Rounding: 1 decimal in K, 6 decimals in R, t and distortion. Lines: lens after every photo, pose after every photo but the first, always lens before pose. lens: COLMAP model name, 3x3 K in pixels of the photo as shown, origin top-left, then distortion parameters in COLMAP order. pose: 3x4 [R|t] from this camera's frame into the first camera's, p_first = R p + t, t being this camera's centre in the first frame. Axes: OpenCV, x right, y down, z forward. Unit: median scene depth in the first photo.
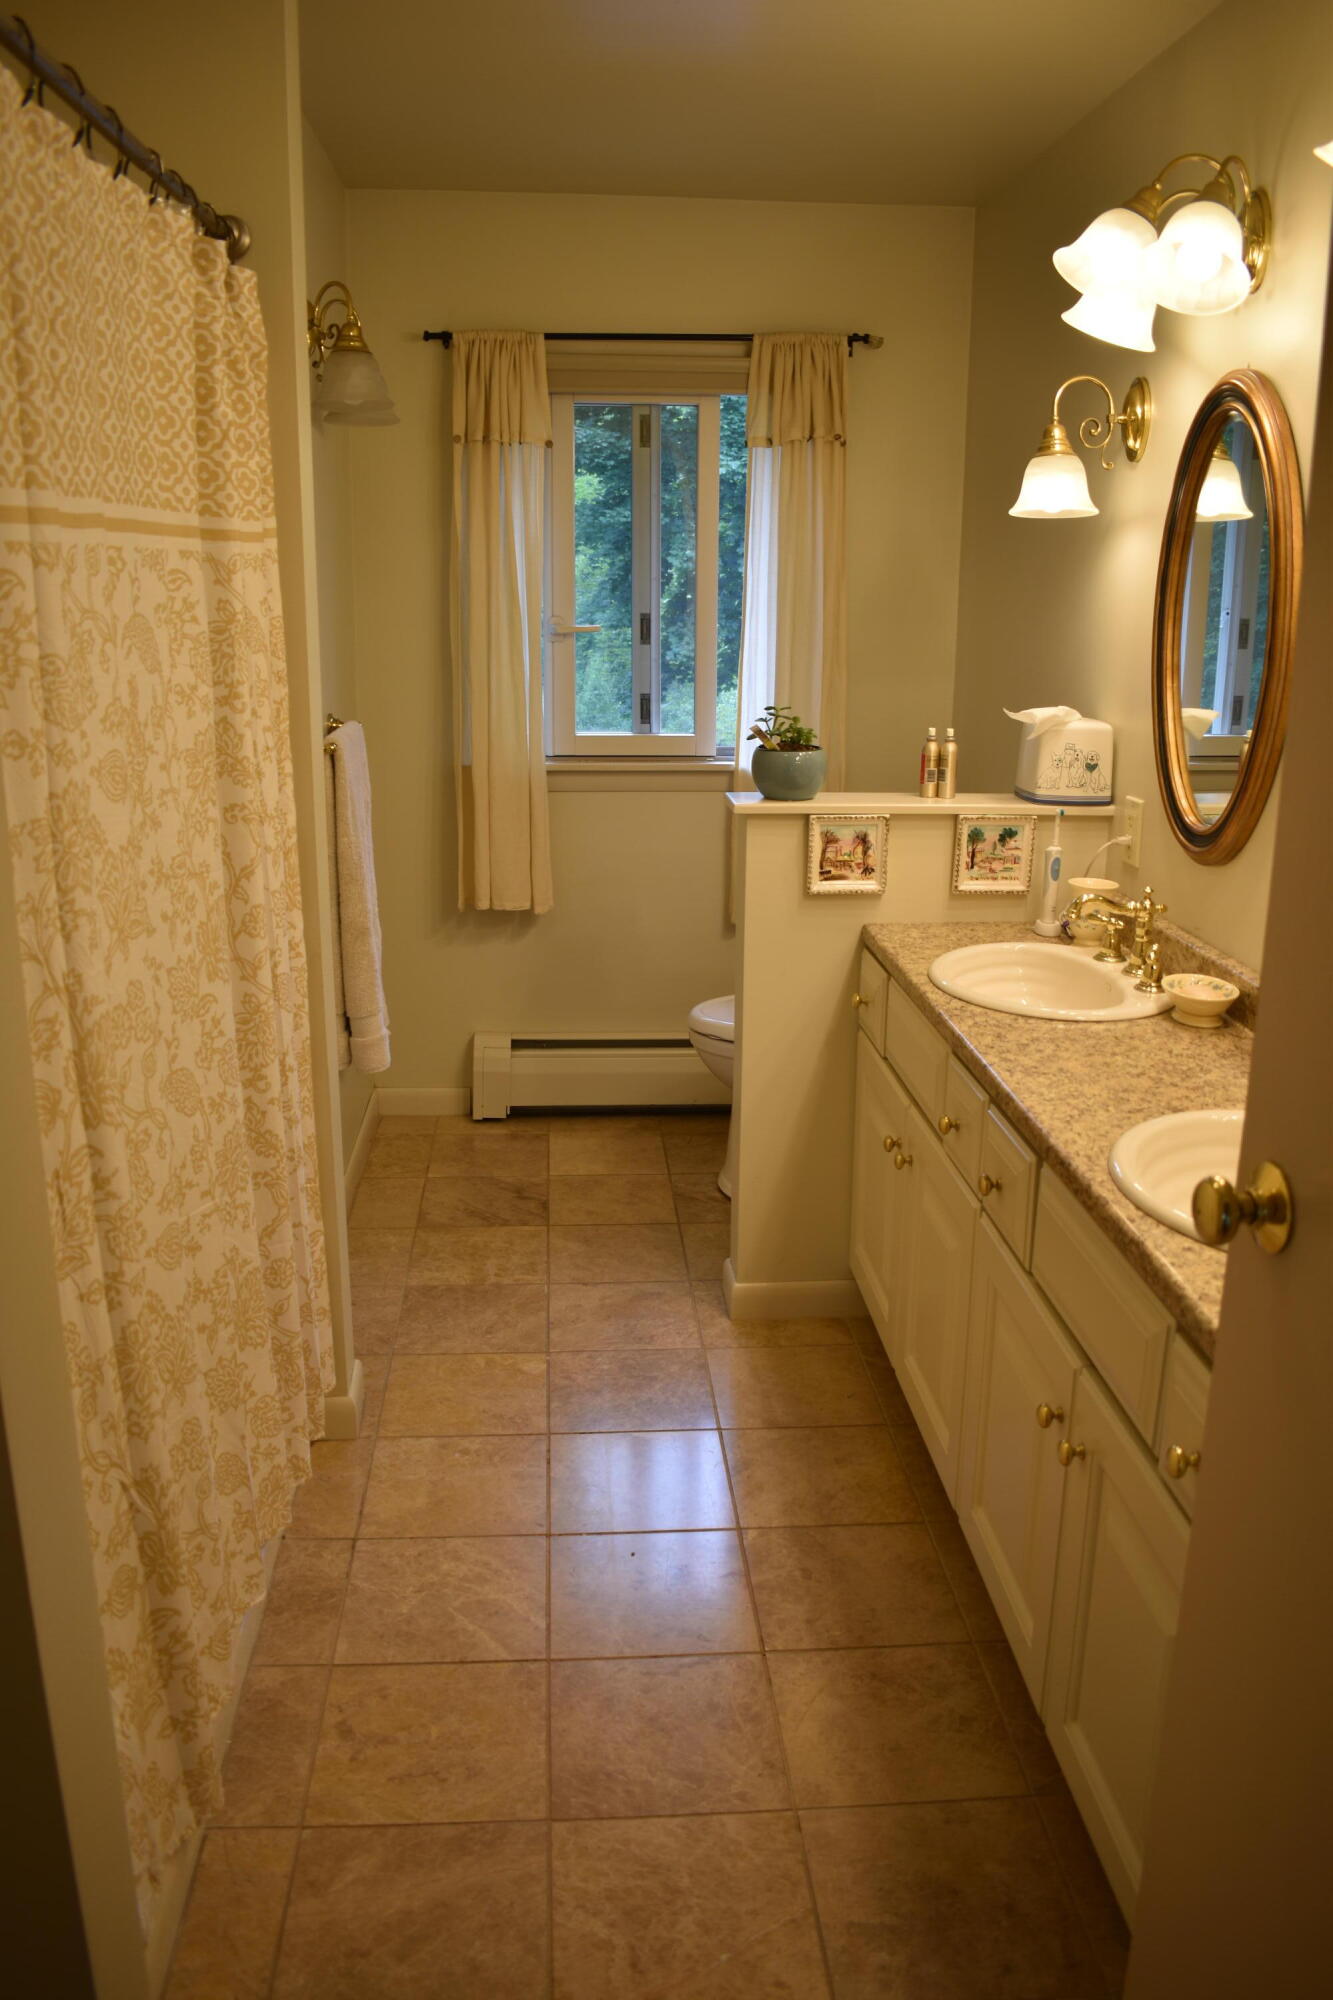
lens RADIAL K [[1582.1, 0, 666.5], [0, 1582.1, 1000.0], [0, 0, 1]] dist [-0.092022, 0.012326]
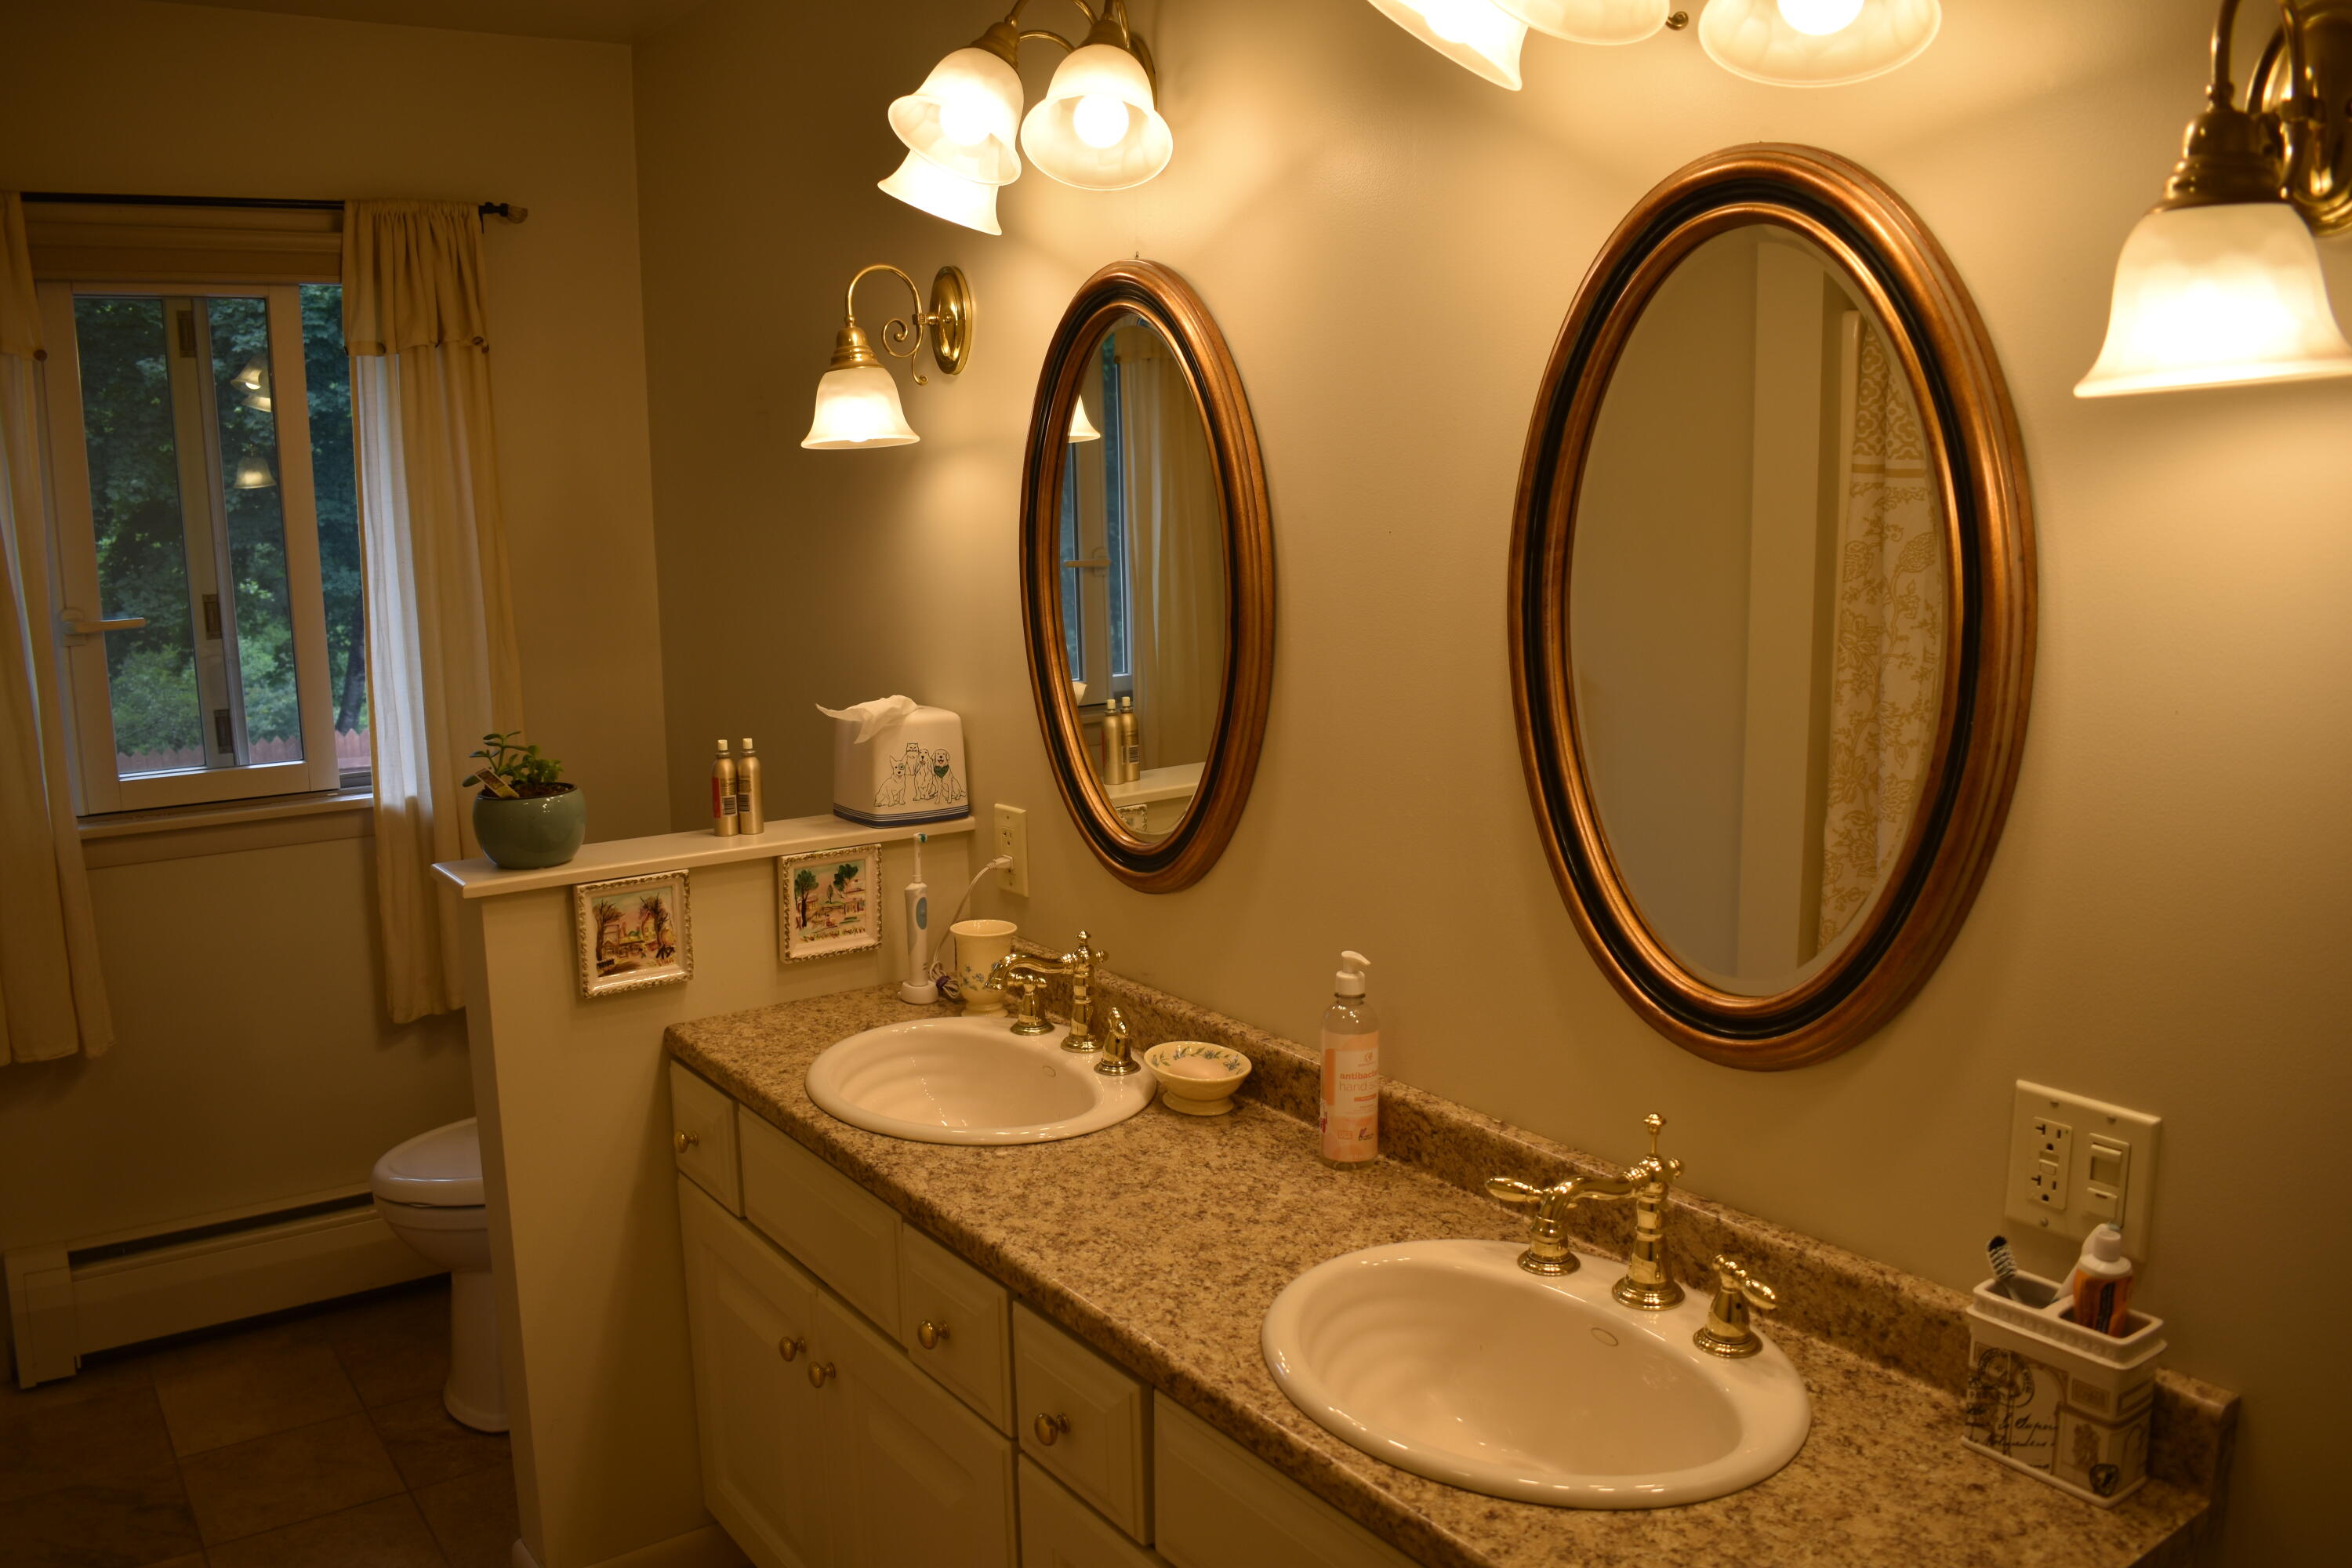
lens RADIAL K [[1860.5, 0, 1176.0], [0, 1860.5, 784.0], [0, 0, 1]] dist [-0.092022, 0.012326]
pose [[0.856663, -0.107932, 0.504460, -0.084089], [0.159119, 0.985473, -0.059365, -0.070871], [-0.490724, 0.131125, 0.861392, 0.173816]]
